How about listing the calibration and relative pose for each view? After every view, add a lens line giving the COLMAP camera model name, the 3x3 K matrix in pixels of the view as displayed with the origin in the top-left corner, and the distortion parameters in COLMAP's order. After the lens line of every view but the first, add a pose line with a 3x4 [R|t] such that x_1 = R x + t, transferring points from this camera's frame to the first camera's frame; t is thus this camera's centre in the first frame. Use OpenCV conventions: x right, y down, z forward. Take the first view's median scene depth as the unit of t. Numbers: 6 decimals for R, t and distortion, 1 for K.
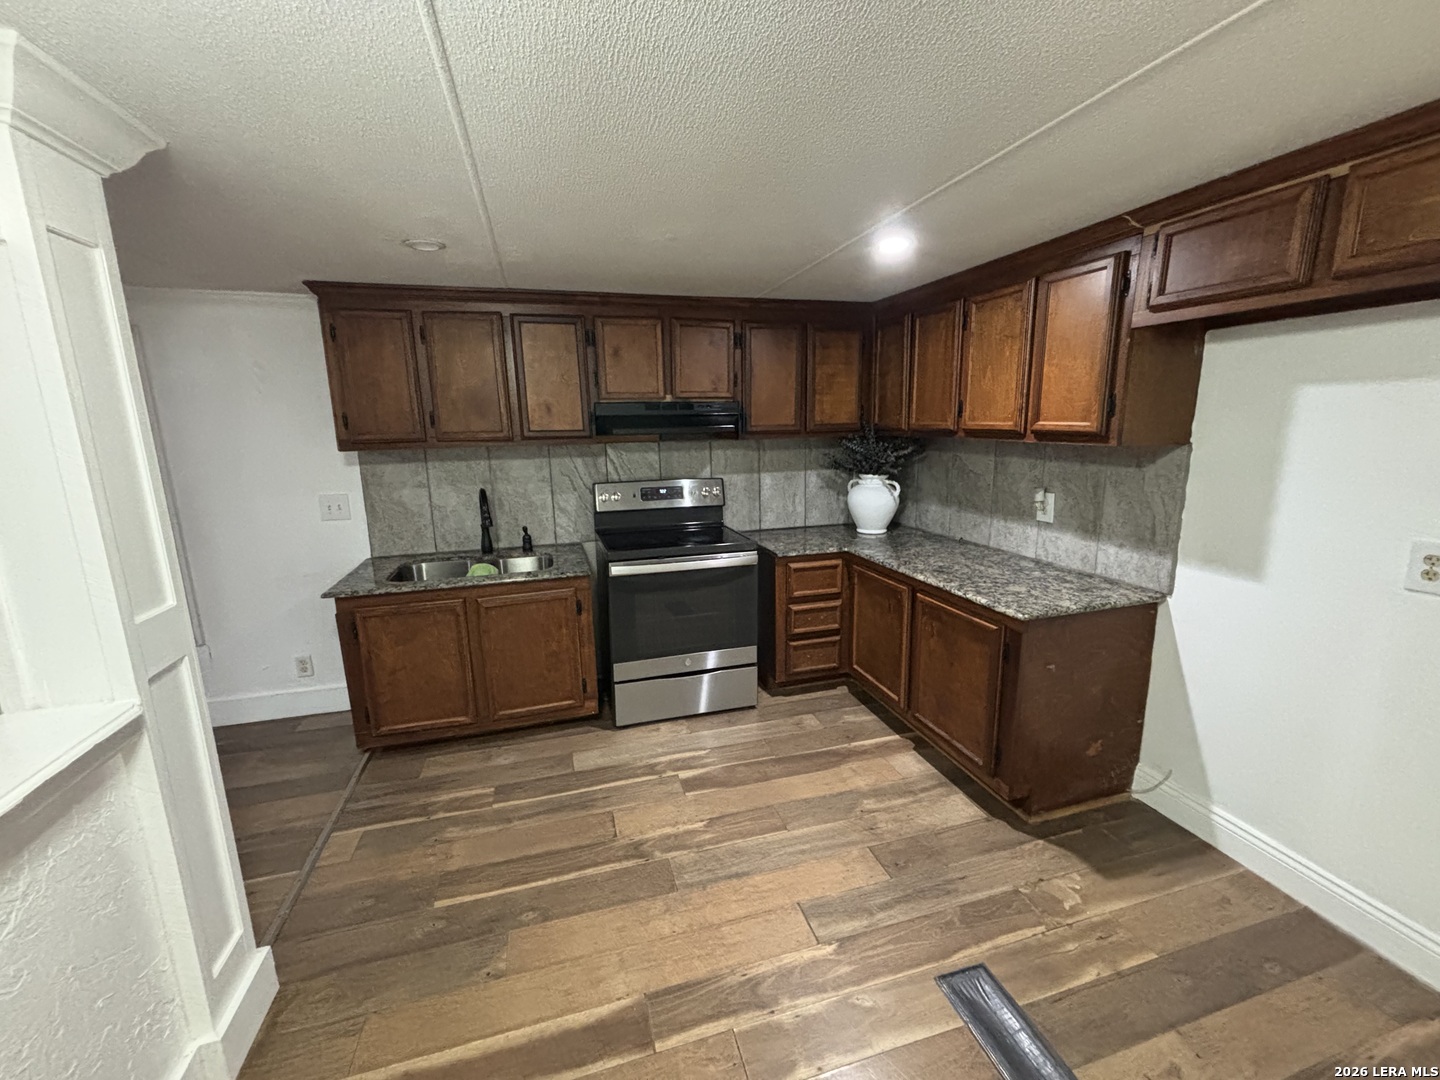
lens RADIAL K [[585.3, 0, 714.2], [0, 585.3, 536.2], [0, 0, 1]] dist [-0.004047, -0.000156]
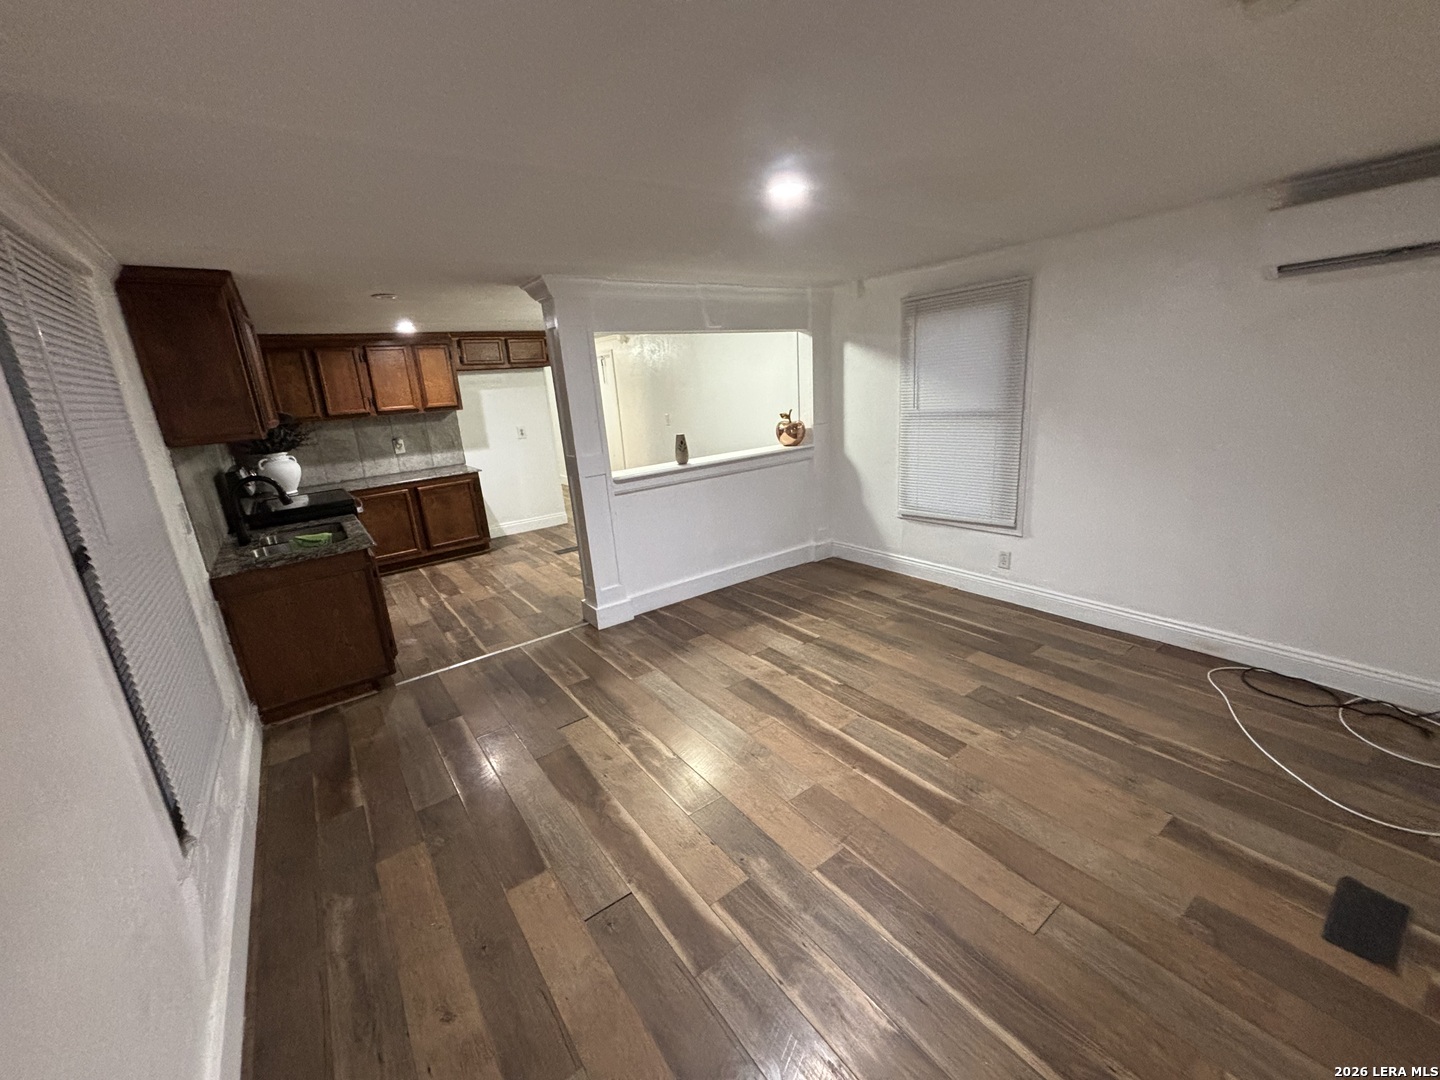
lens RADIAL K [[585.3, 0, 717.8], [0, 585.3, 537.7], [0, 0, 1]] dist [-0.004047, -0.000156]
pose [[-0.340589, -0.204769, 0.917643, -2.038703], [0.260498, 0.917235, 0.301363, -0.092092], [-0.903404, 0.341685, -0.259059, 0.658143]]
